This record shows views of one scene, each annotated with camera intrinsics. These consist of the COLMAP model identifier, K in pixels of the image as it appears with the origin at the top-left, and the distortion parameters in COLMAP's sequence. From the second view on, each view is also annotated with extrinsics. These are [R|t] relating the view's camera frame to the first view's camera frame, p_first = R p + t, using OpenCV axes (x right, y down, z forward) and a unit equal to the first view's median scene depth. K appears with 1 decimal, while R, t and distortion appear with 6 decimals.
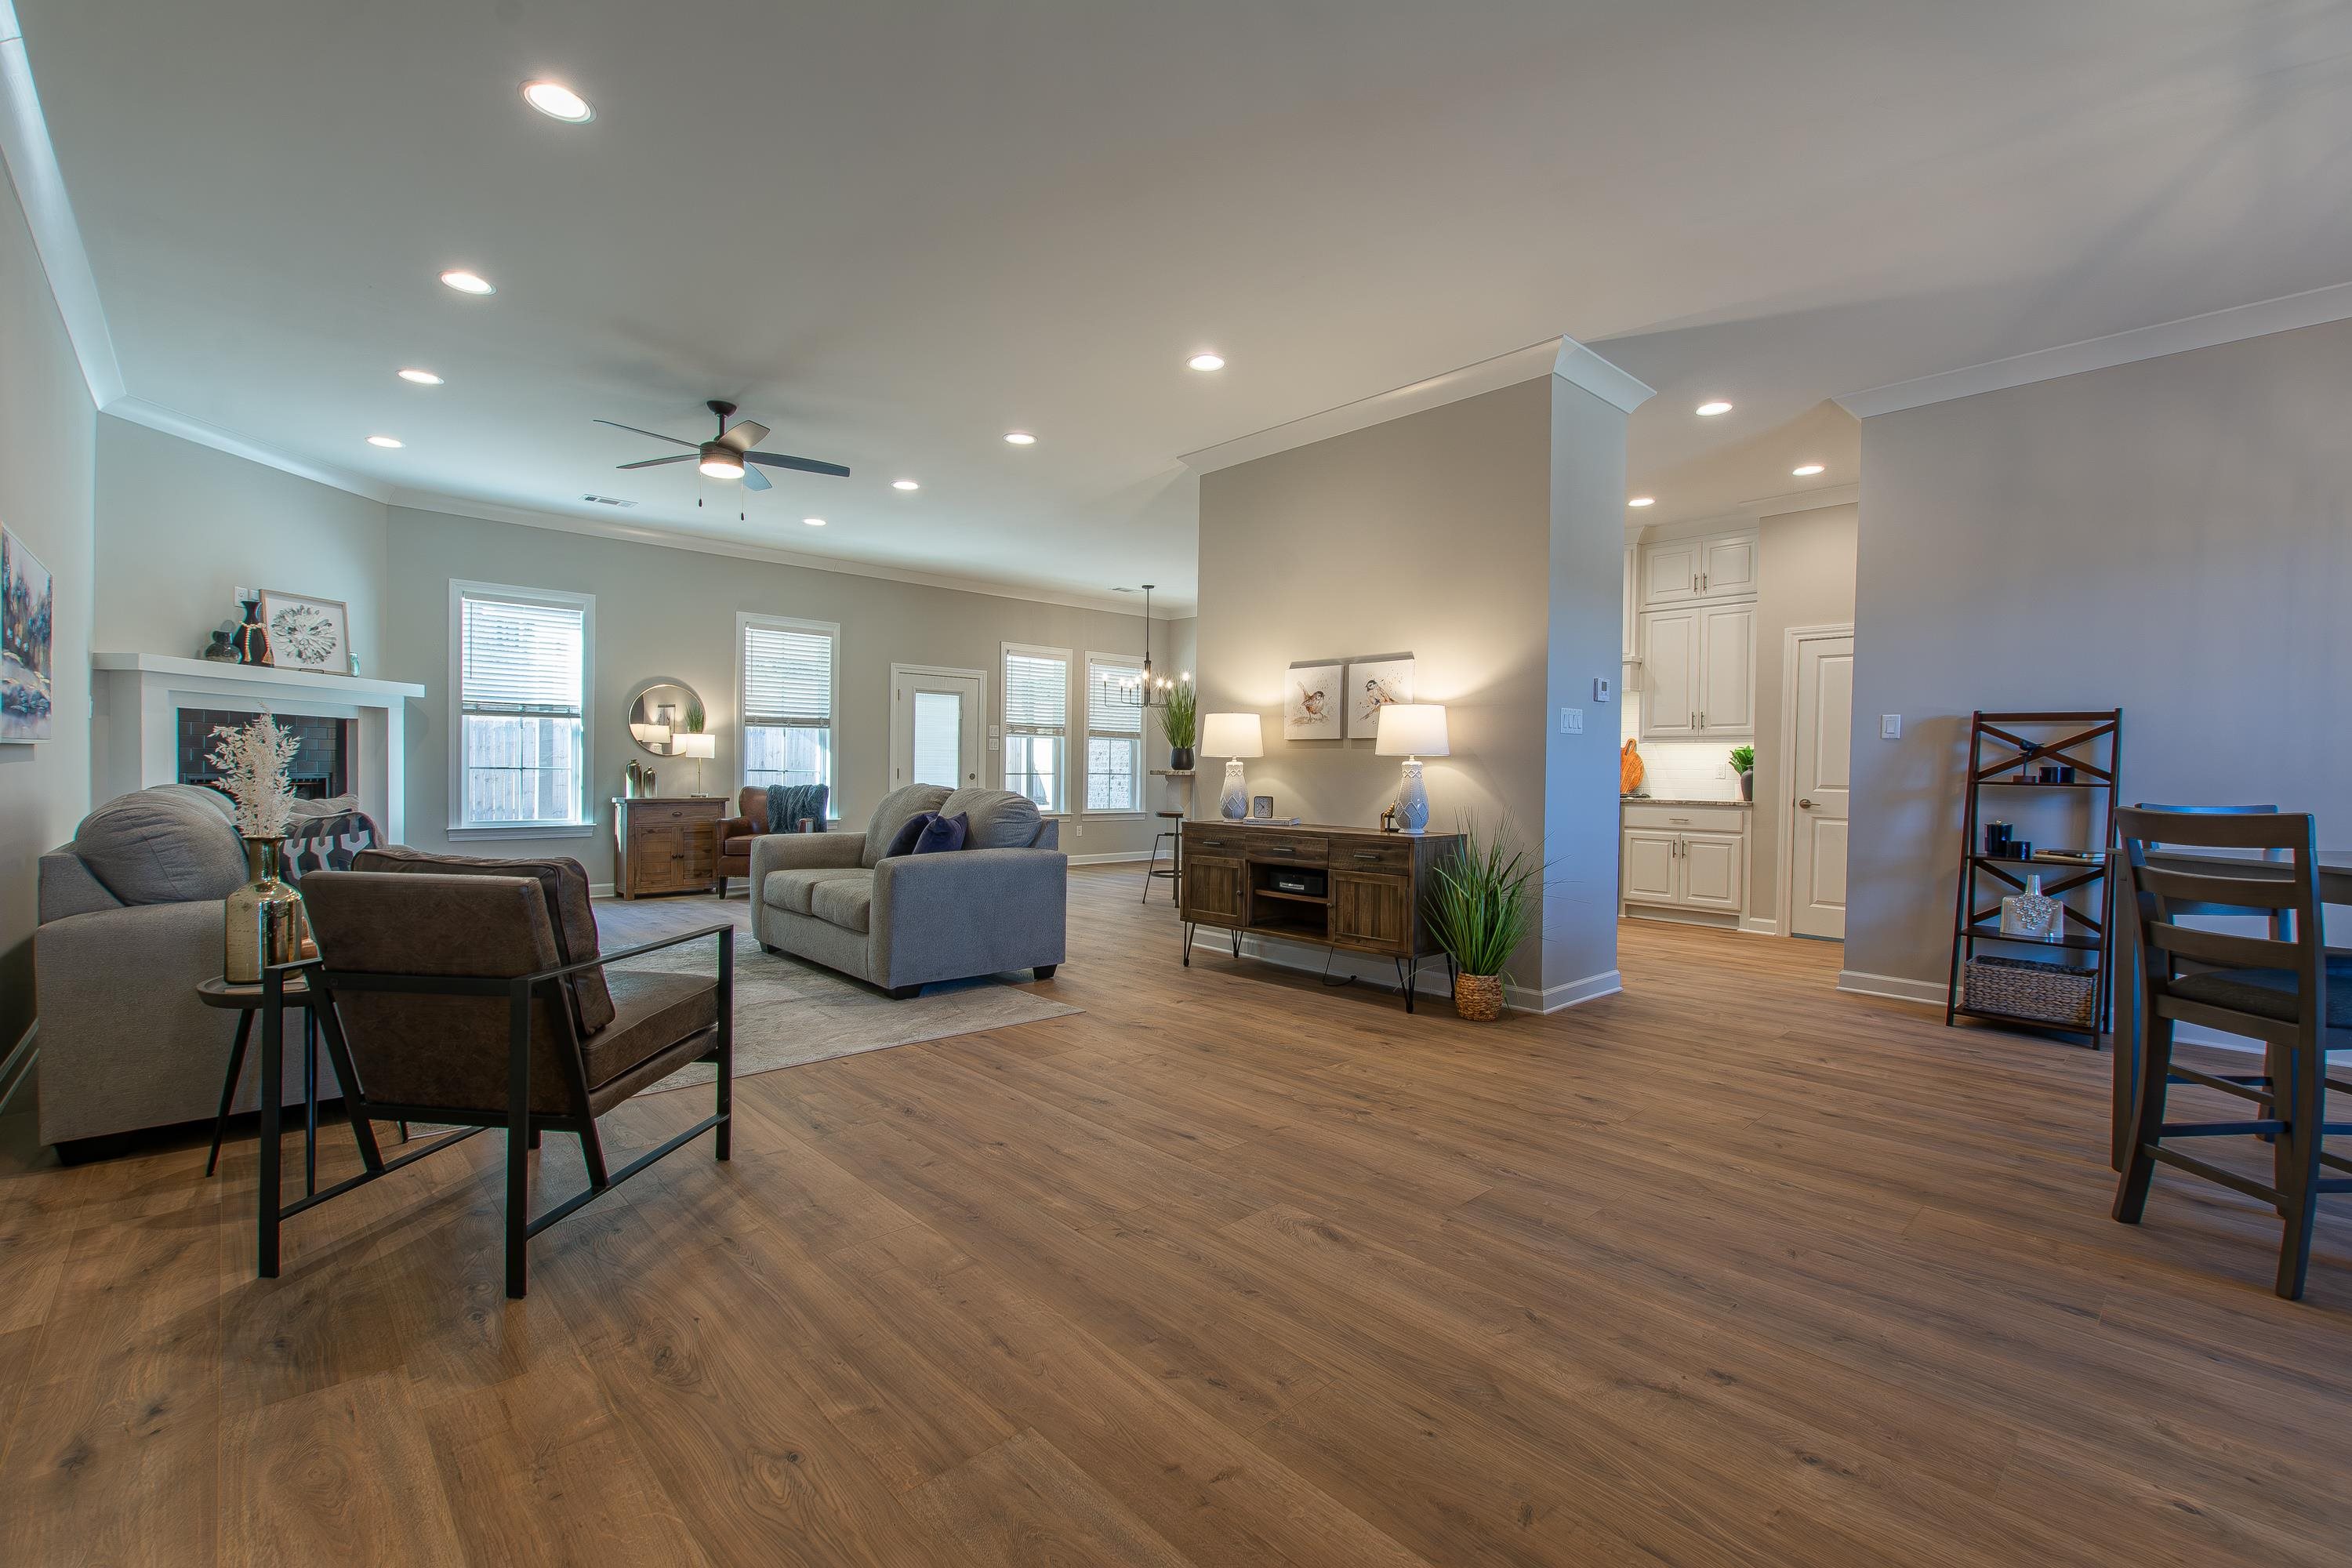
lens RADIAL K [[1011.1, 0, 1184.4], [0, 1011.1, 785.4], [0, 0, 1]] dist [0.002637, -0.001164]
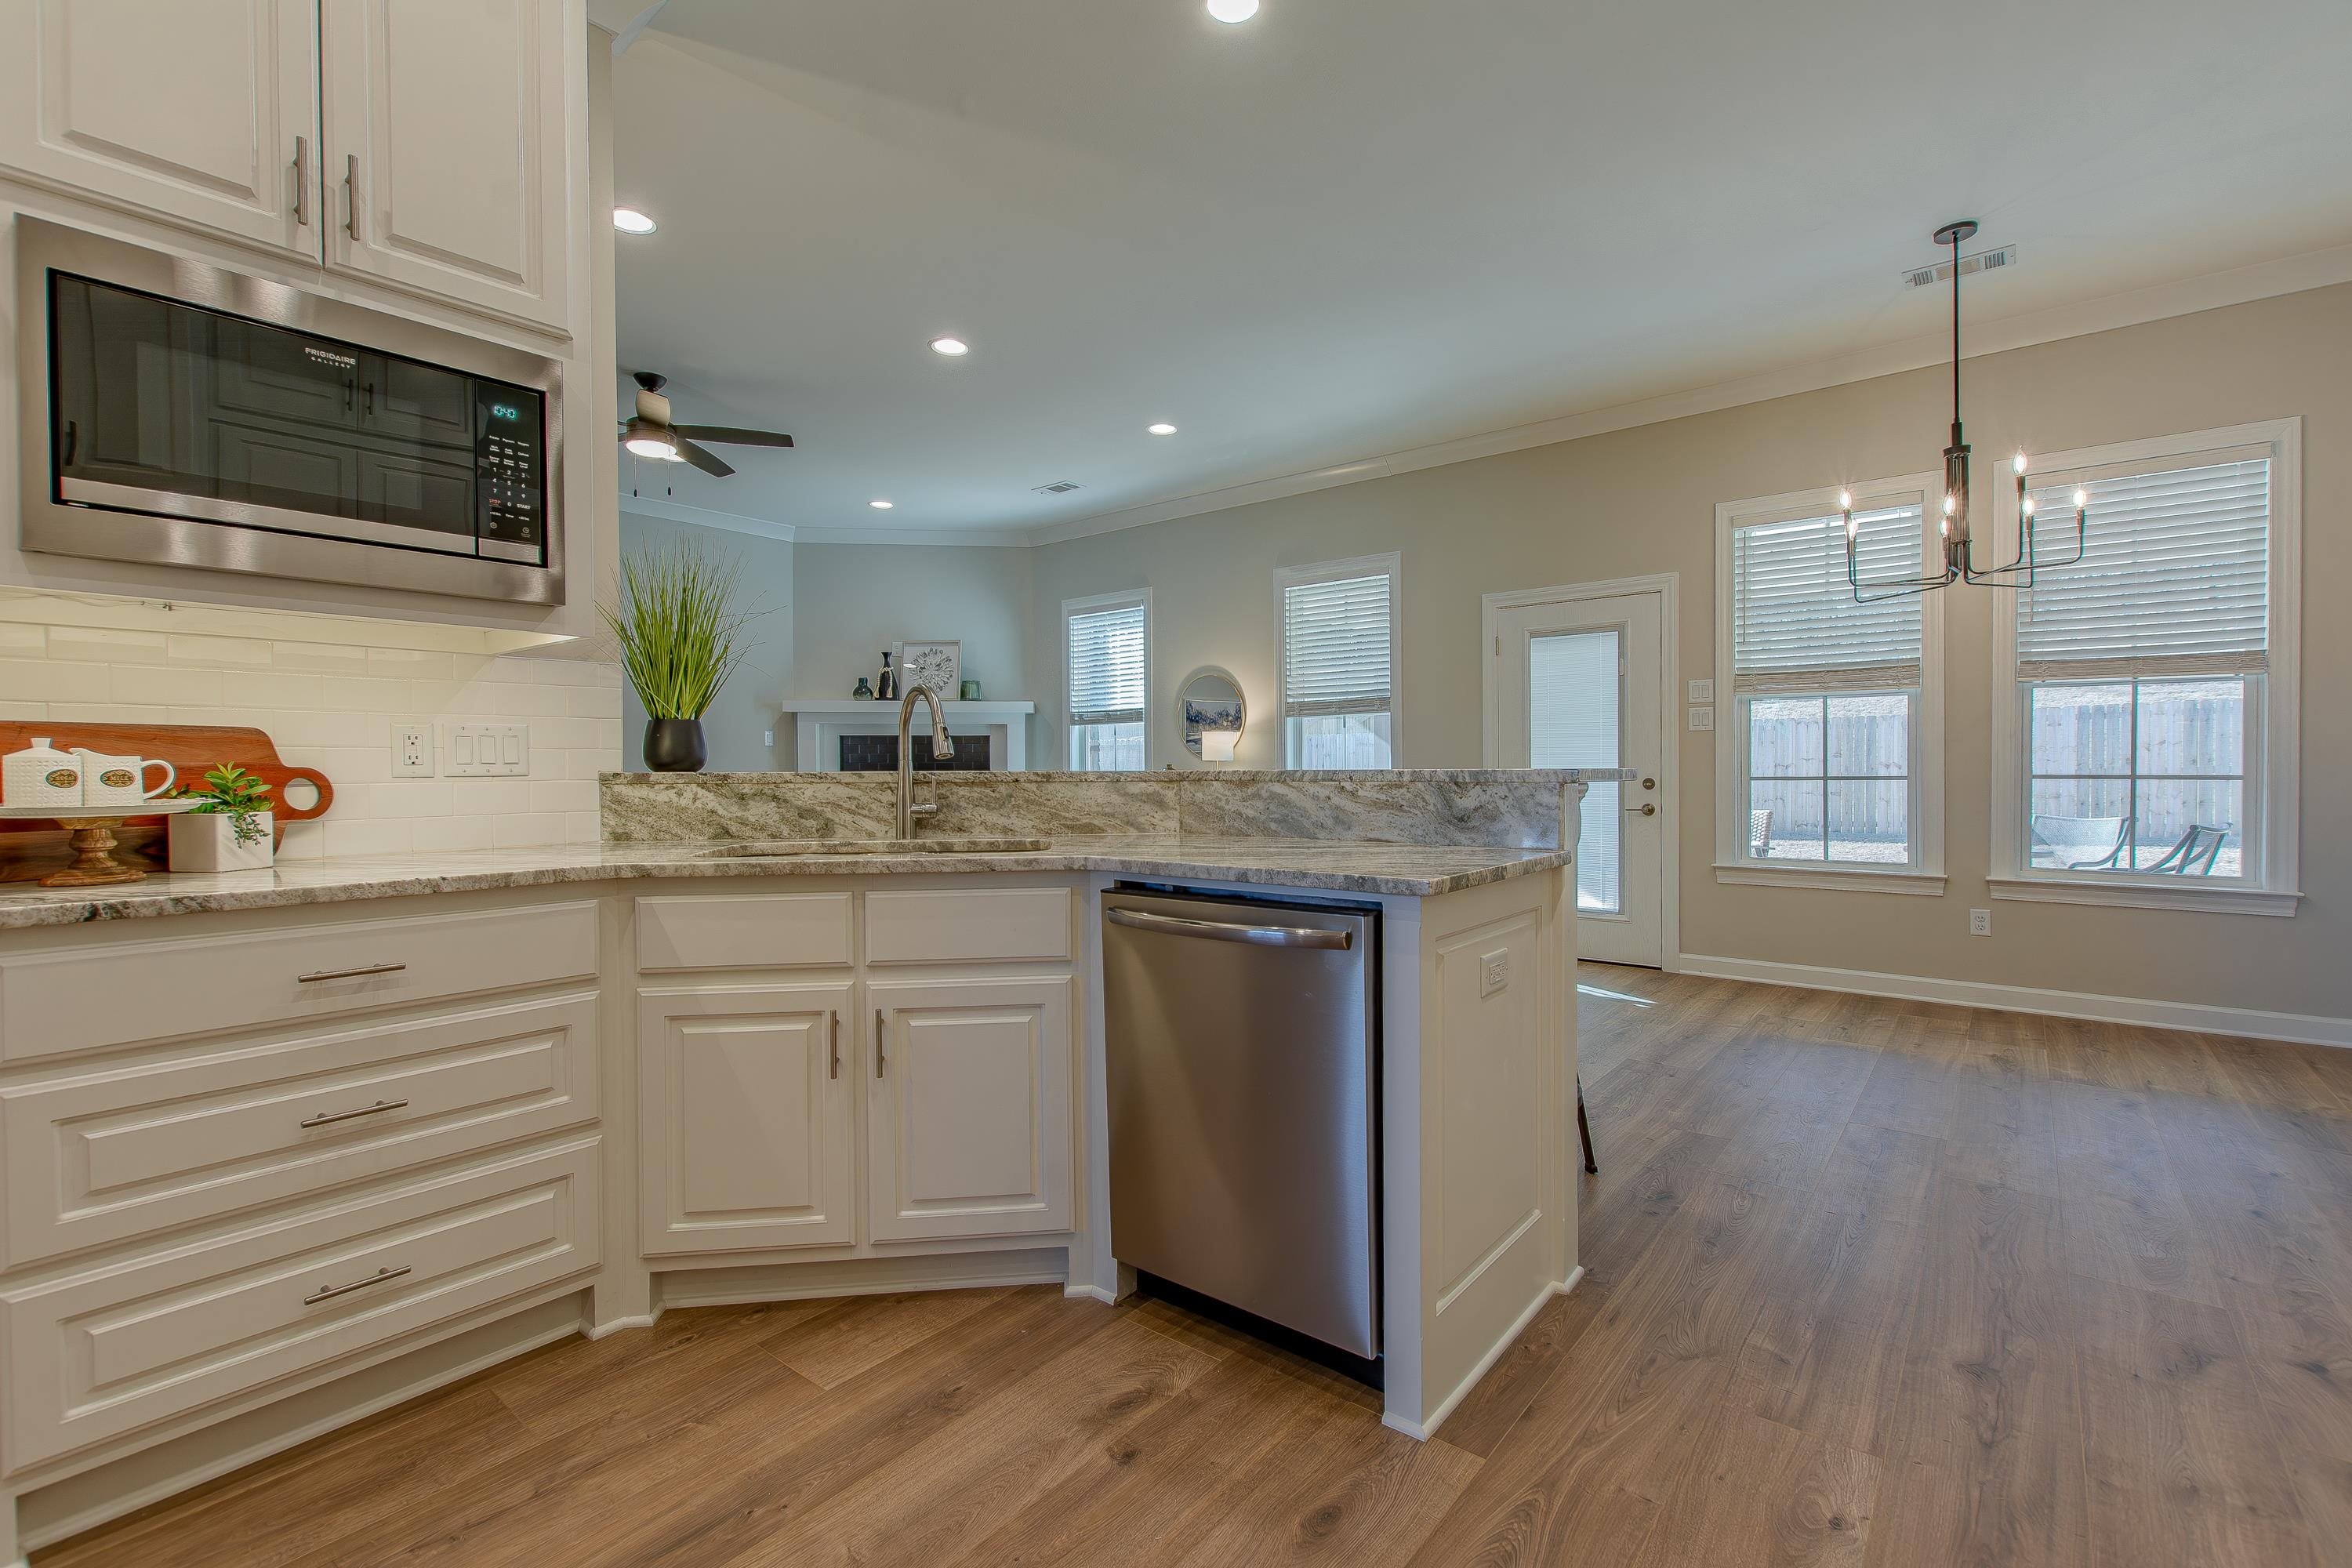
lens RADIAL K [[1033.7, 0, 1195.9], [0, 1033.7, 780.0], [0, 0, 1]] dist [0.003030, -0.002768]
pose [[0.139584, -0.002062, -0.990208, 0.635275], [-0.007734, 0.999965, -0.003173, -0.016683], [0.990180, 0.008101, 0.139564, 1.605983]]
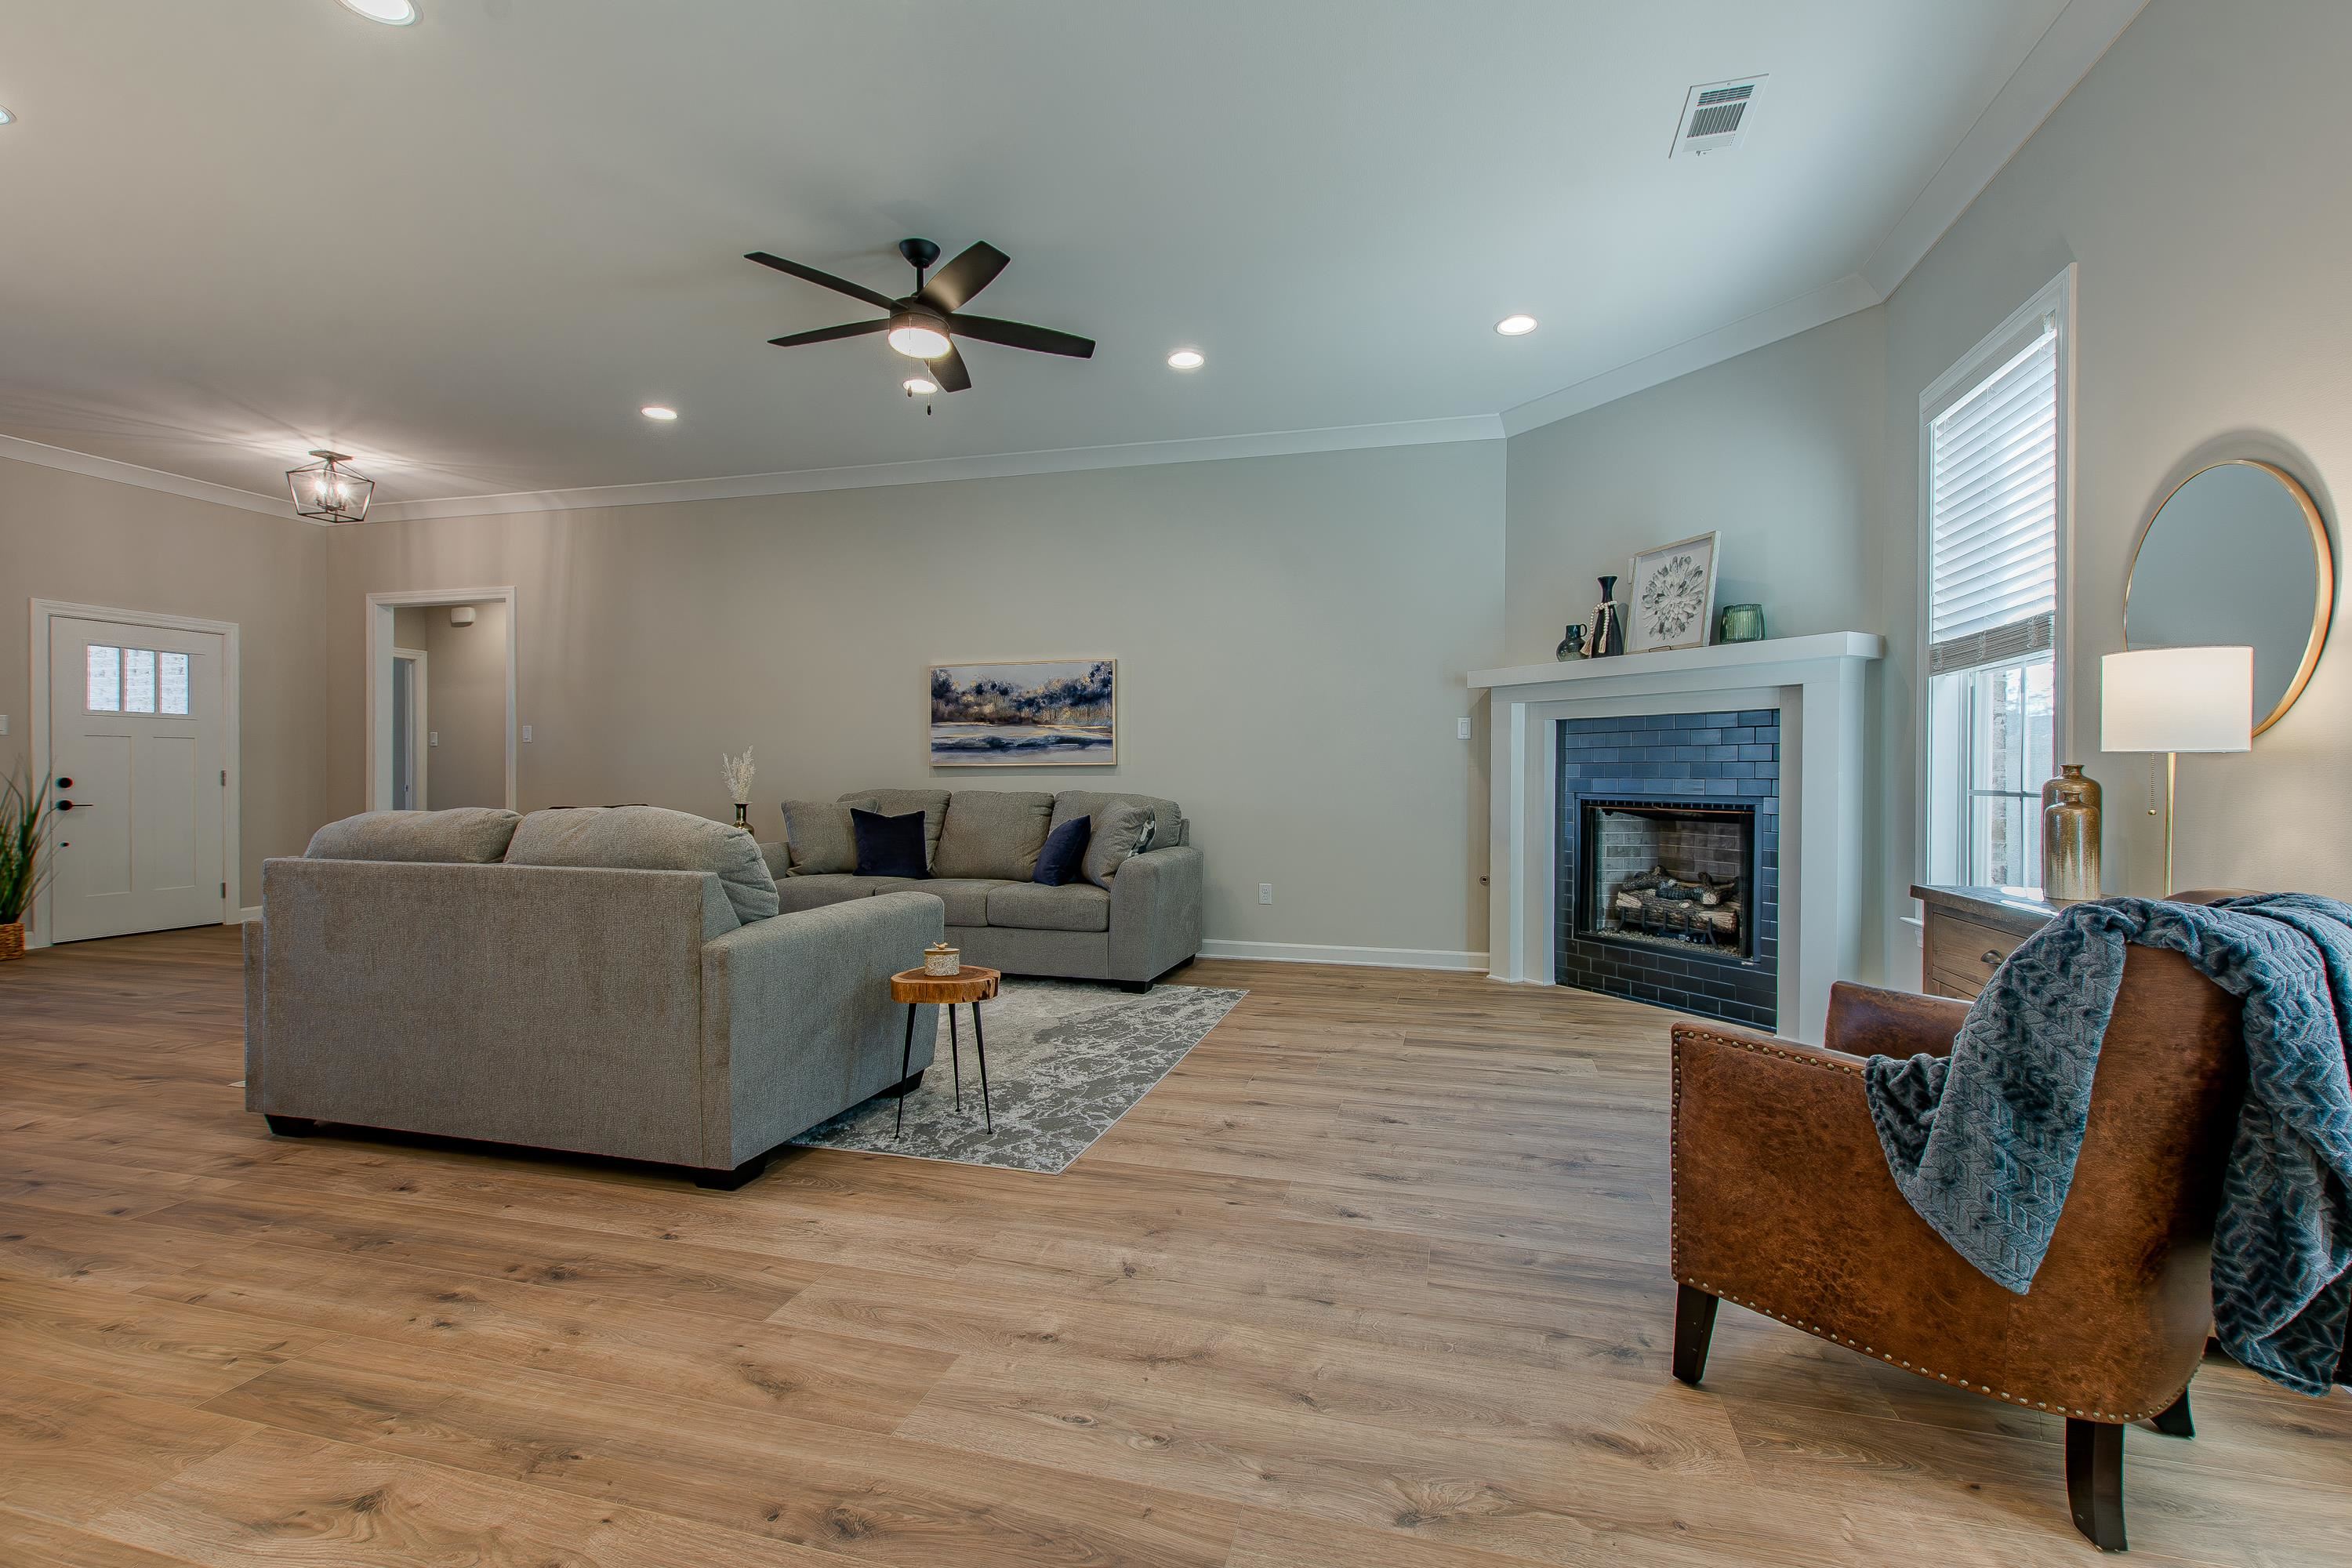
lens RADIAL K [[1030.1, 0, 1195.3], [0, 1030.1, 783.1], [0, 0, 1]] dist [0.003014, -0.000980]
pose [[-0.849044, -0.011168, -0.528204, -0.295988], [-0.023267, 0.999597, 0.016265, -0.034655], [0.527809, 0.026100, -0.848962, 2.008621]]
